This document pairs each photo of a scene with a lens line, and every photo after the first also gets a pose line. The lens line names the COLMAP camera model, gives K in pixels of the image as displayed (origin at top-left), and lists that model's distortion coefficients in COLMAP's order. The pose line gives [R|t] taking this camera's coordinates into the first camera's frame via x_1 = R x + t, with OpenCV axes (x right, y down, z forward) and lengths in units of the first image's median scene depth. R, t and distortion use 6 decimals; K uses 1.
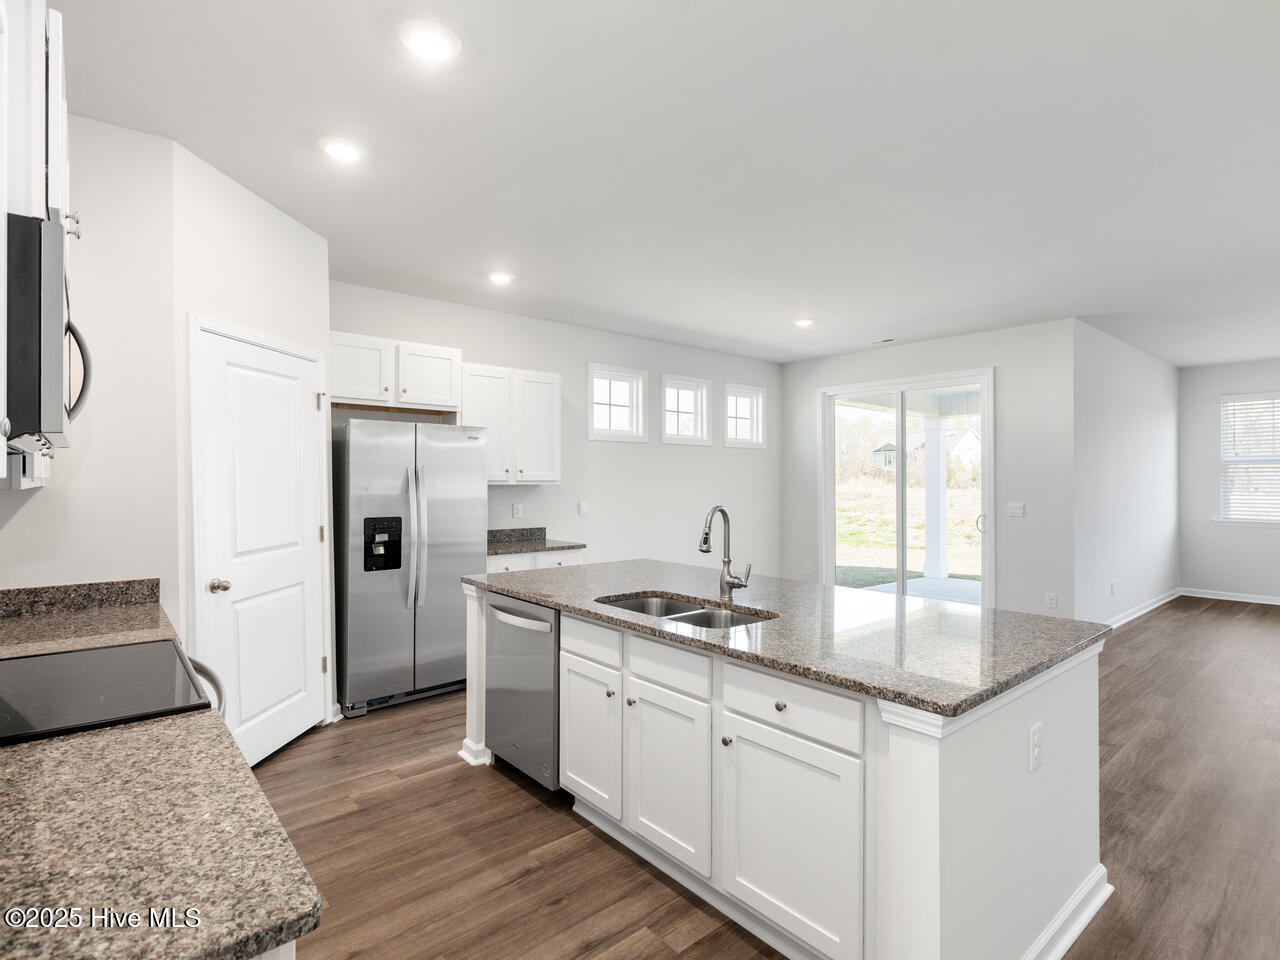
lens RADIAL K [[645.7, 0, 640.0], [0, 645.7, 480.0], [0, 0, 1]] dist [-0.001599, 0.000075]
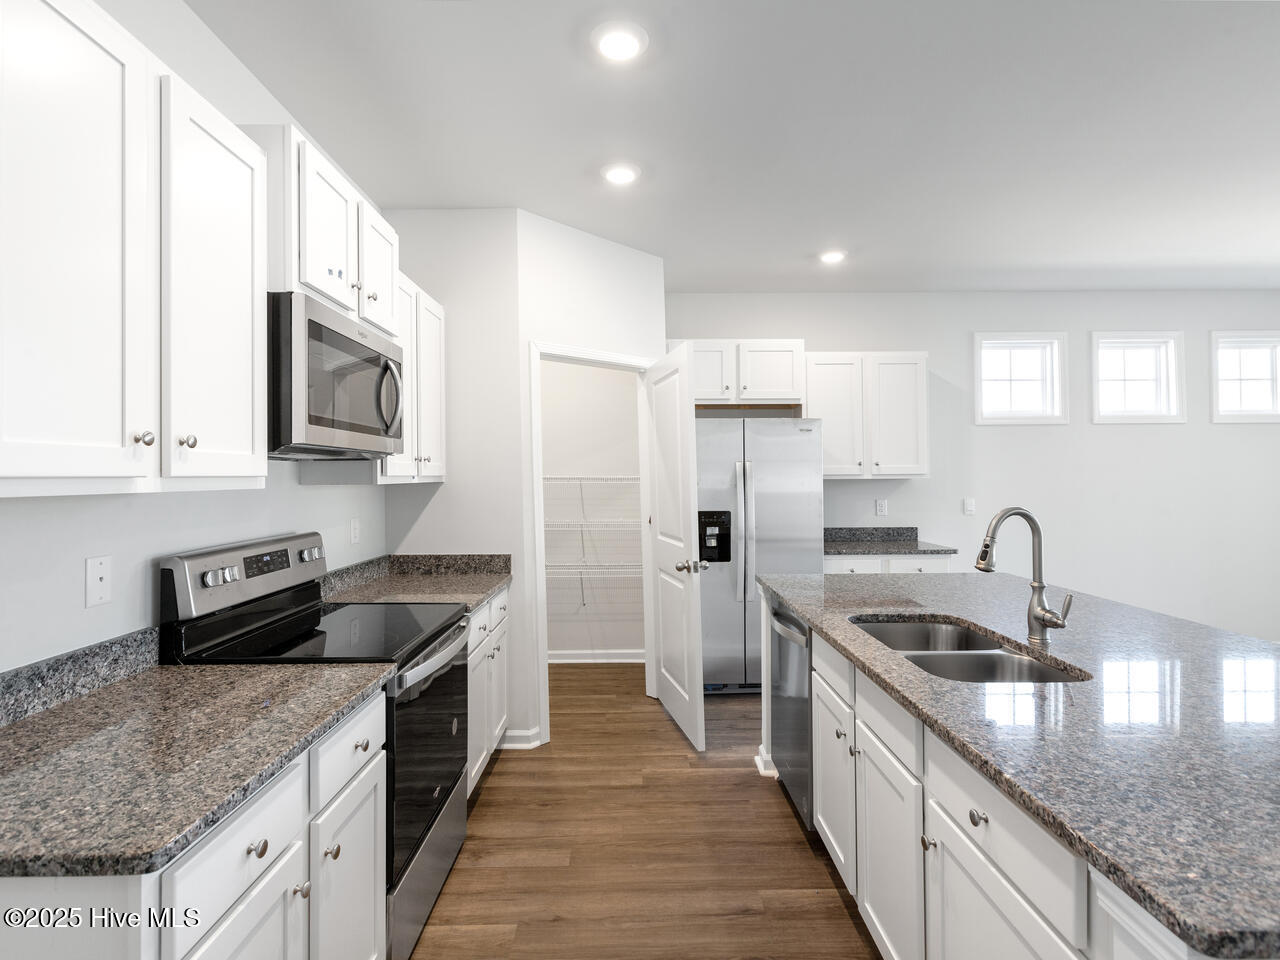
lens RADIAL K [[638.8, 0, 641.6], [0, 638.8, 469.4], [0, 0, 1]] dist [0.001971, -0.001464]
pose [[0.770194, -0.014240, -0.637651, 0.229182], [0.009193, 0.999895, -0.011226, 0.001873], [0.637744, 0.002784, 0.770243, 0.176257]]
